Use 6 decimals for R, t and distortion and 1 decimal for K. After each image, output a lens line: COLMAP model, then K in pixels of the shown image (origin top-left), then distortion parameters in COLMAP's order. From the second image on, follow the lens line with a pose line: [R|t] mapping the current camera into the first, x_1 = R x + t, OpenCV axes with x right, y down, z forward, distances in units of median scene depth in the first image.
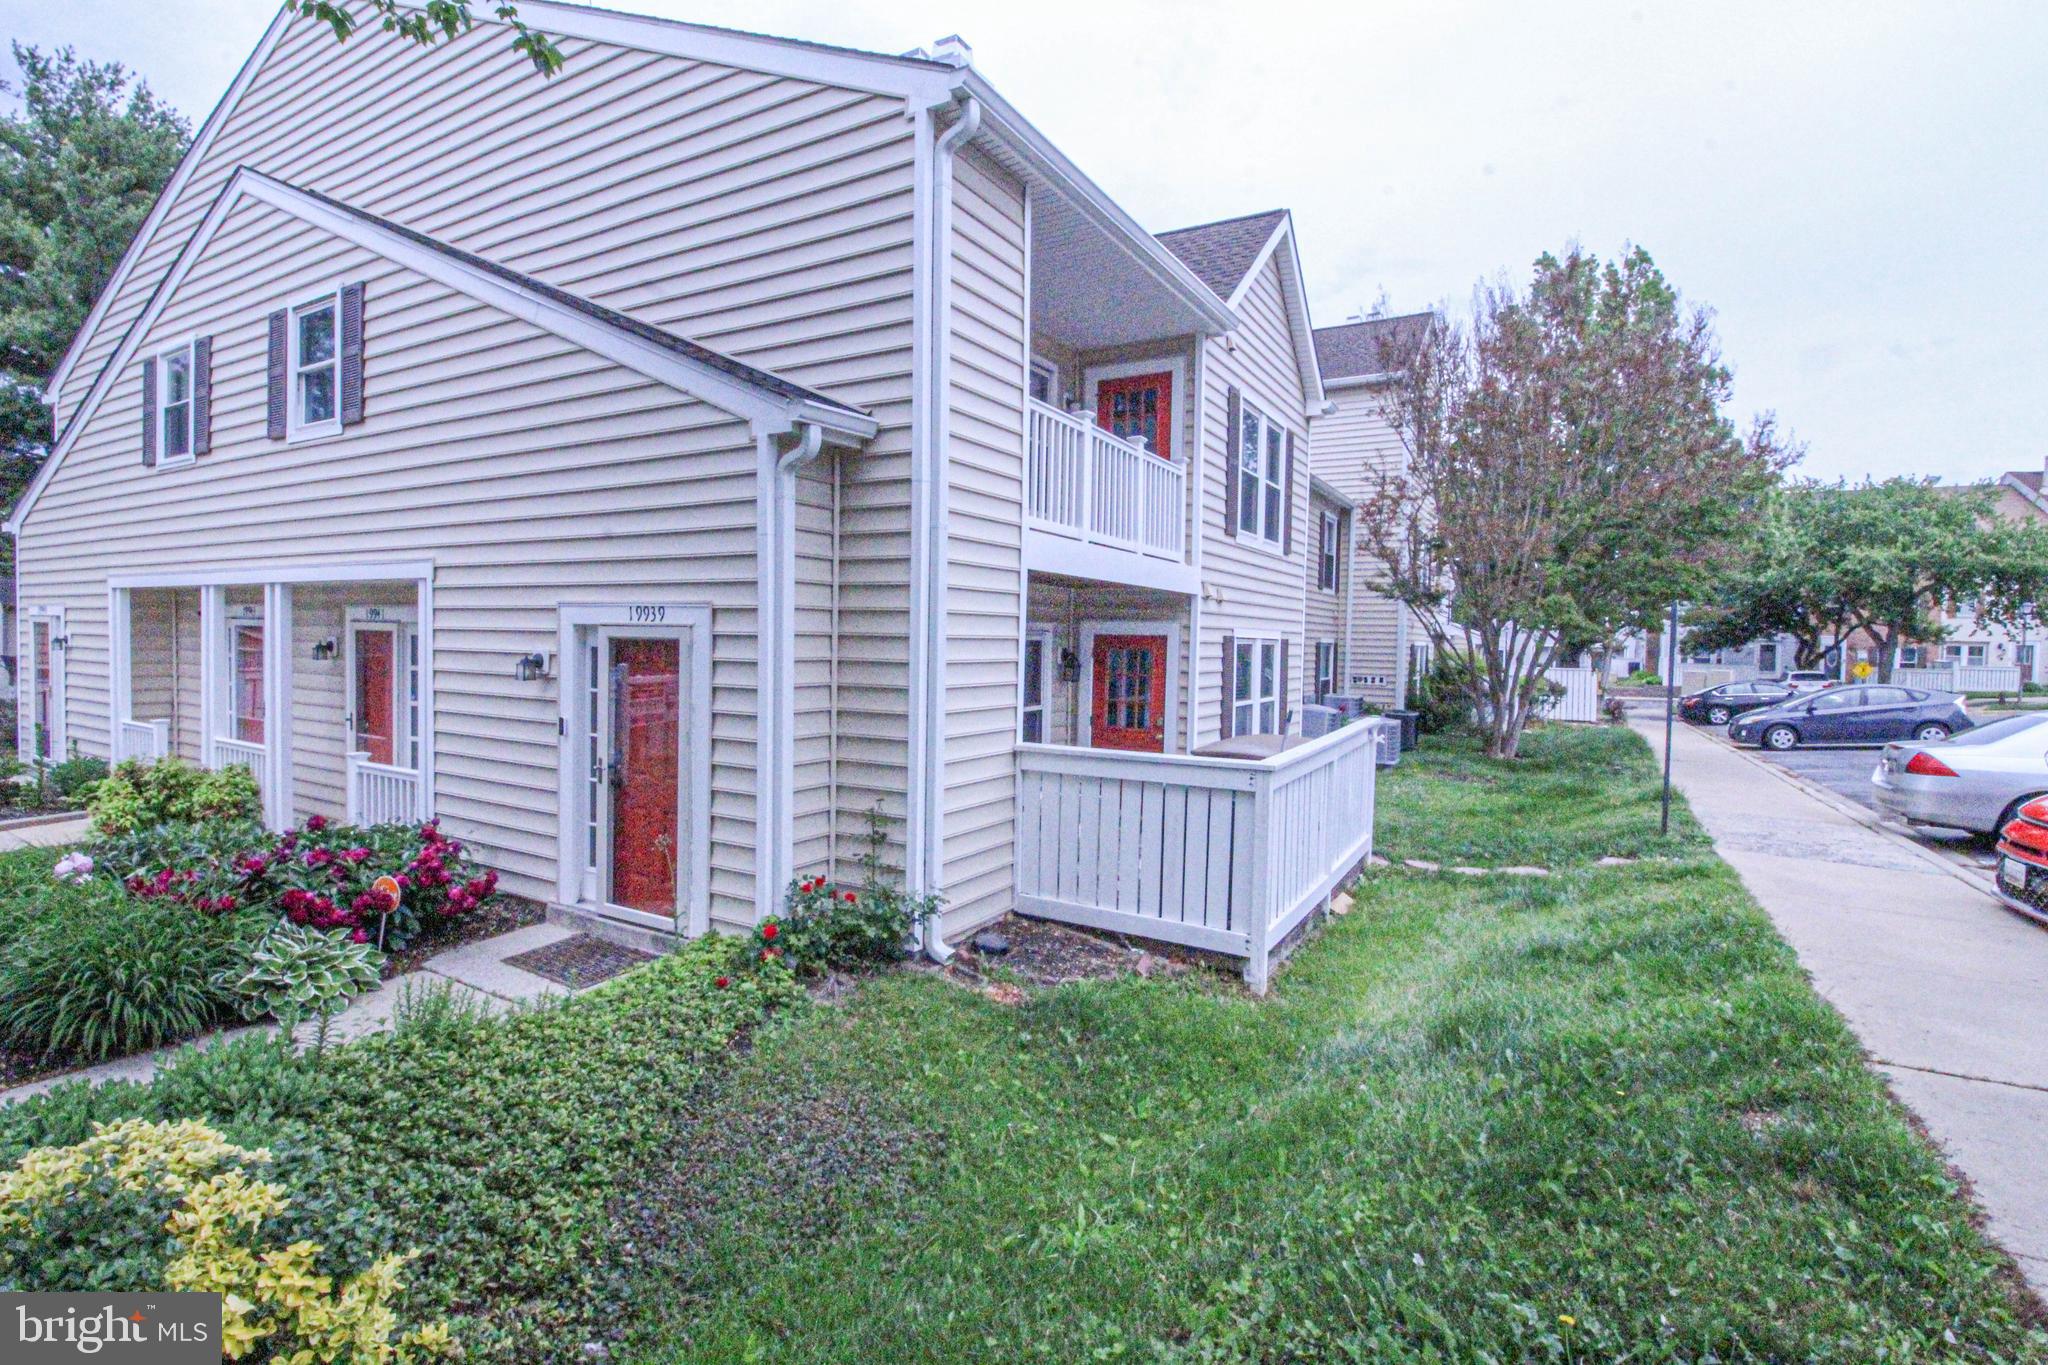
lens RADIAL K [[927.5, 0, 1053.9], [0, 927.5, 661.8], [0, 0, 1]] dist [0.001811, -0.010061]
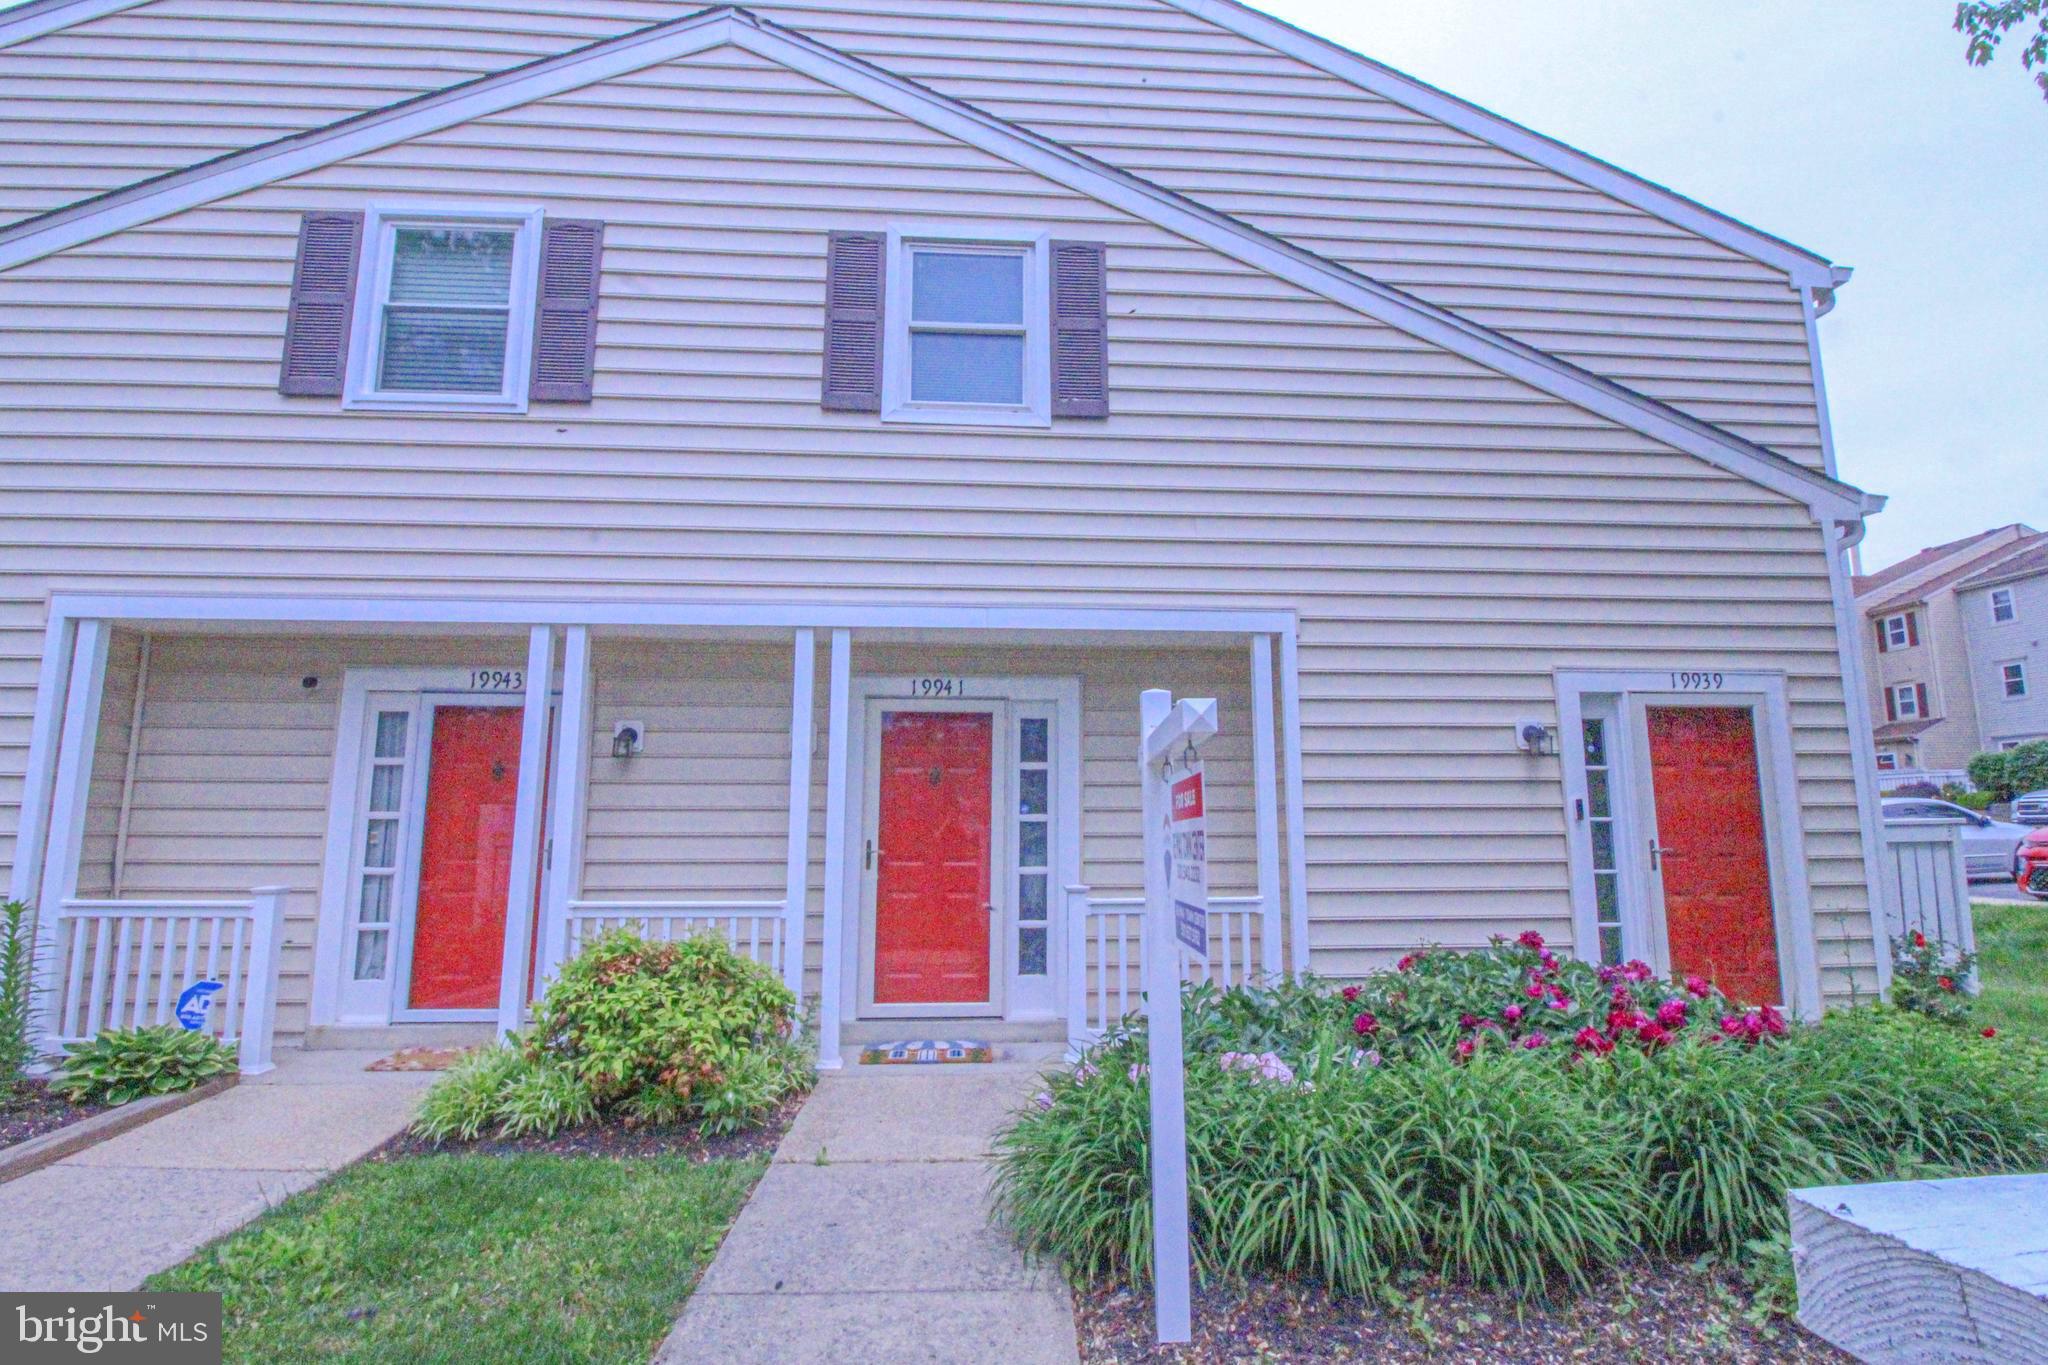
lens RADIAL K [[949.5, 0, 1035.0], [0, 949.5, 669.0], [0, 0, 1]] dist [0.002759, -0.015644]
pose [[0.832862, 0.063508, 0.549826, -1.458948], [0.031004, 0.986482, -0.160907, 0.068050], [-0.552612, 0.151060, 0.819634, 0.542512]]
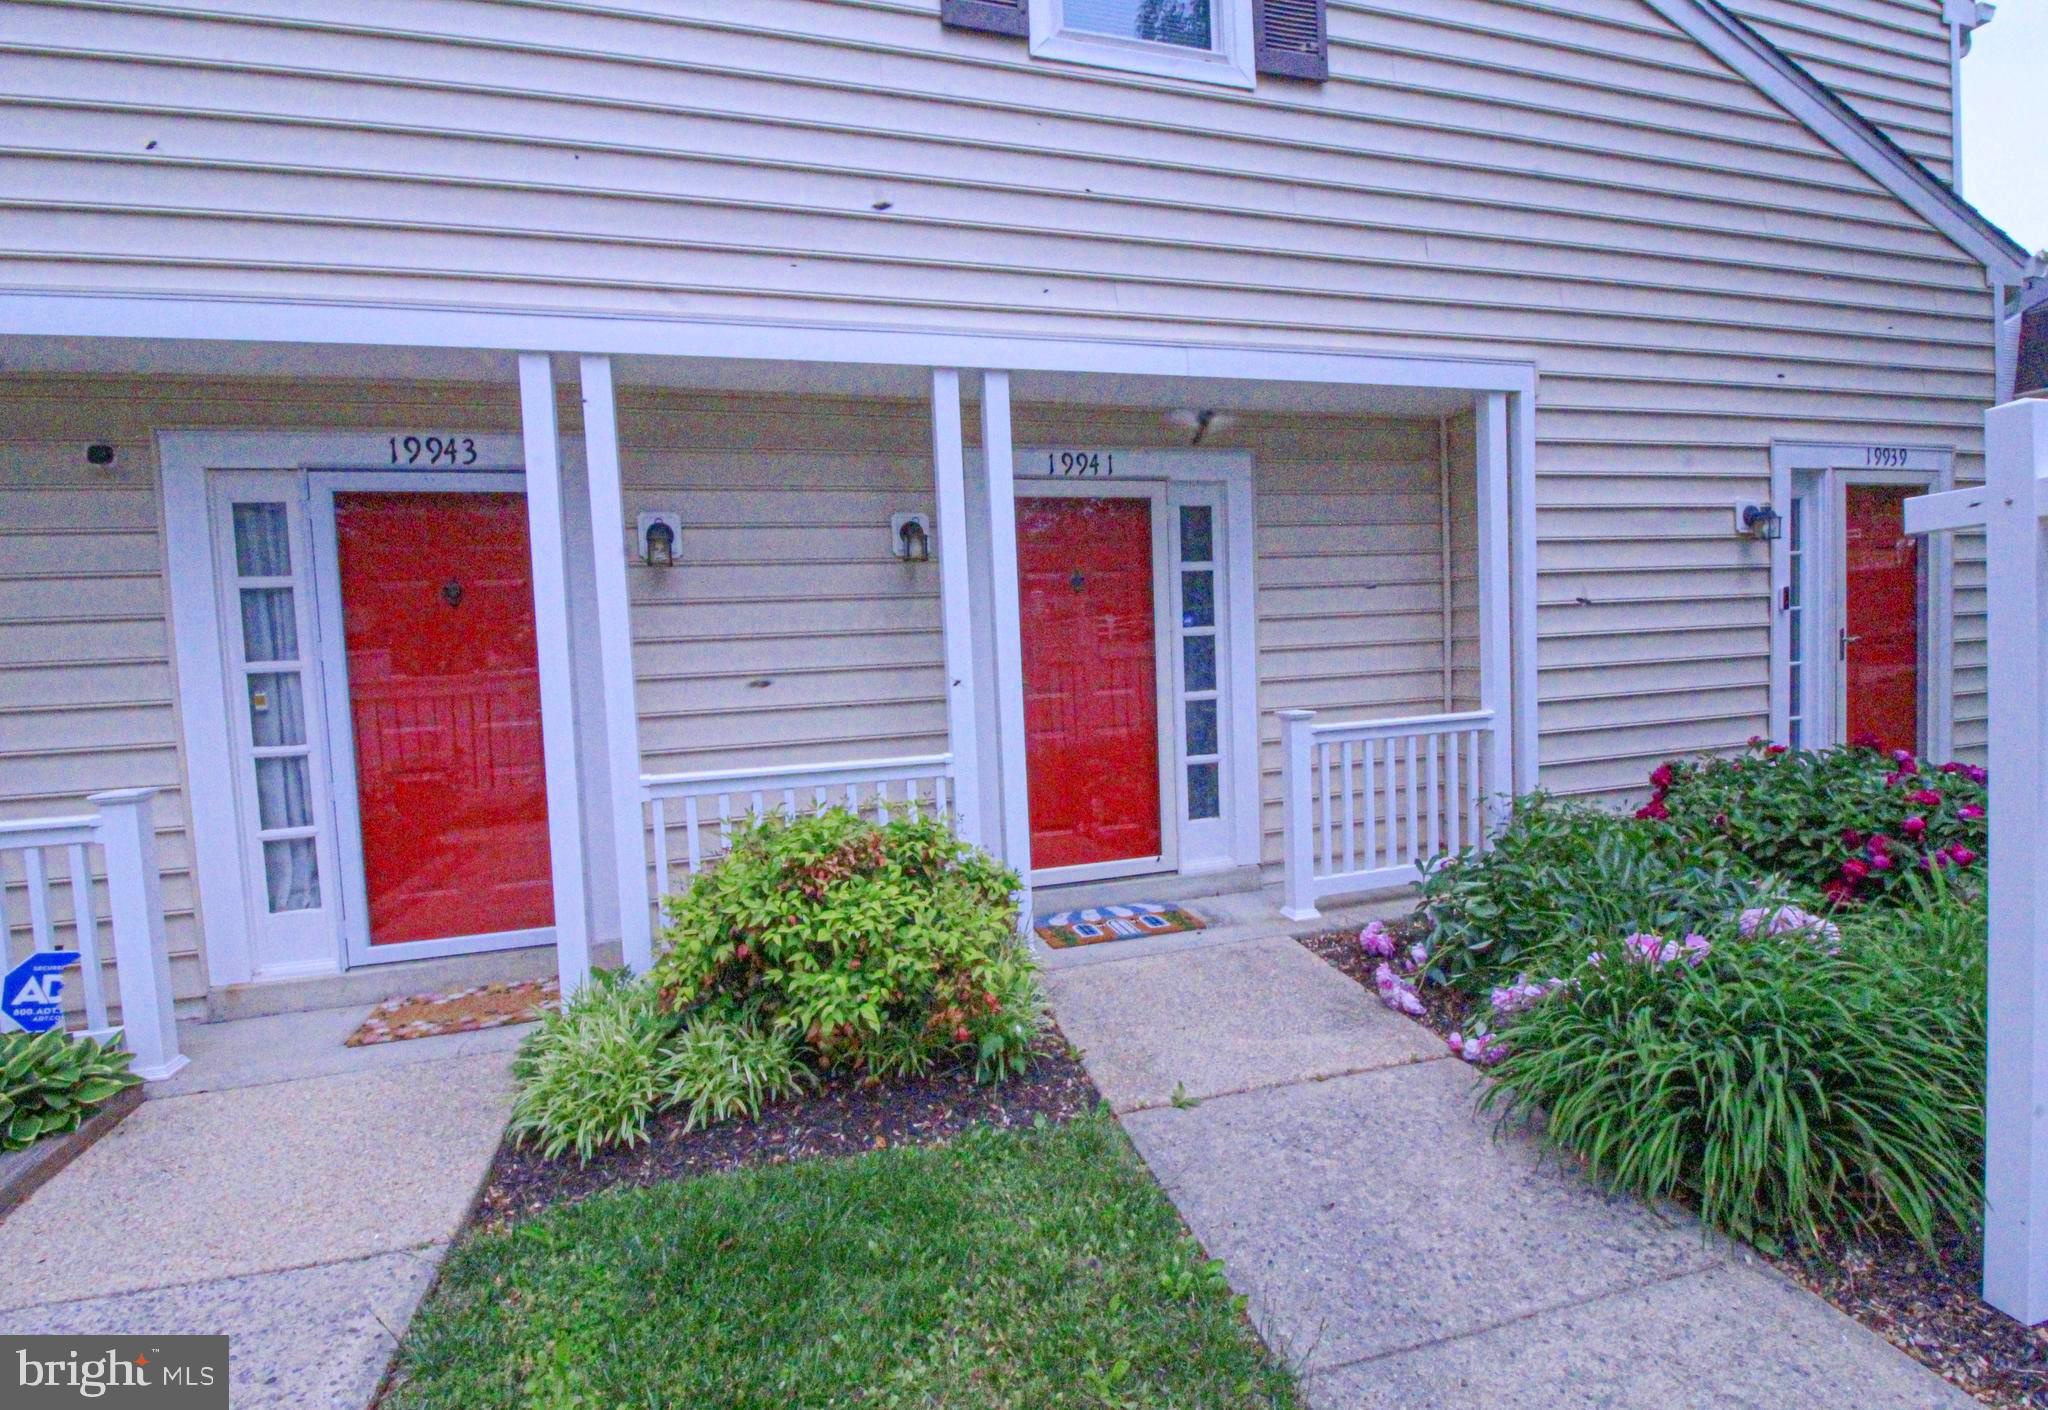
lens RADIAL K [[967.8, 0, 1063.1], [0, 967.8, 684.3], [0, 0, 1]] dist [0.001925, -0.013272]
pose [[0.684574, -0.088902, 0.723502, -1.566227], [0.071746, 0.995933, 0.054492, 0.054532], [-0.725404, 0.014604, 0.688168, 0.889703]]
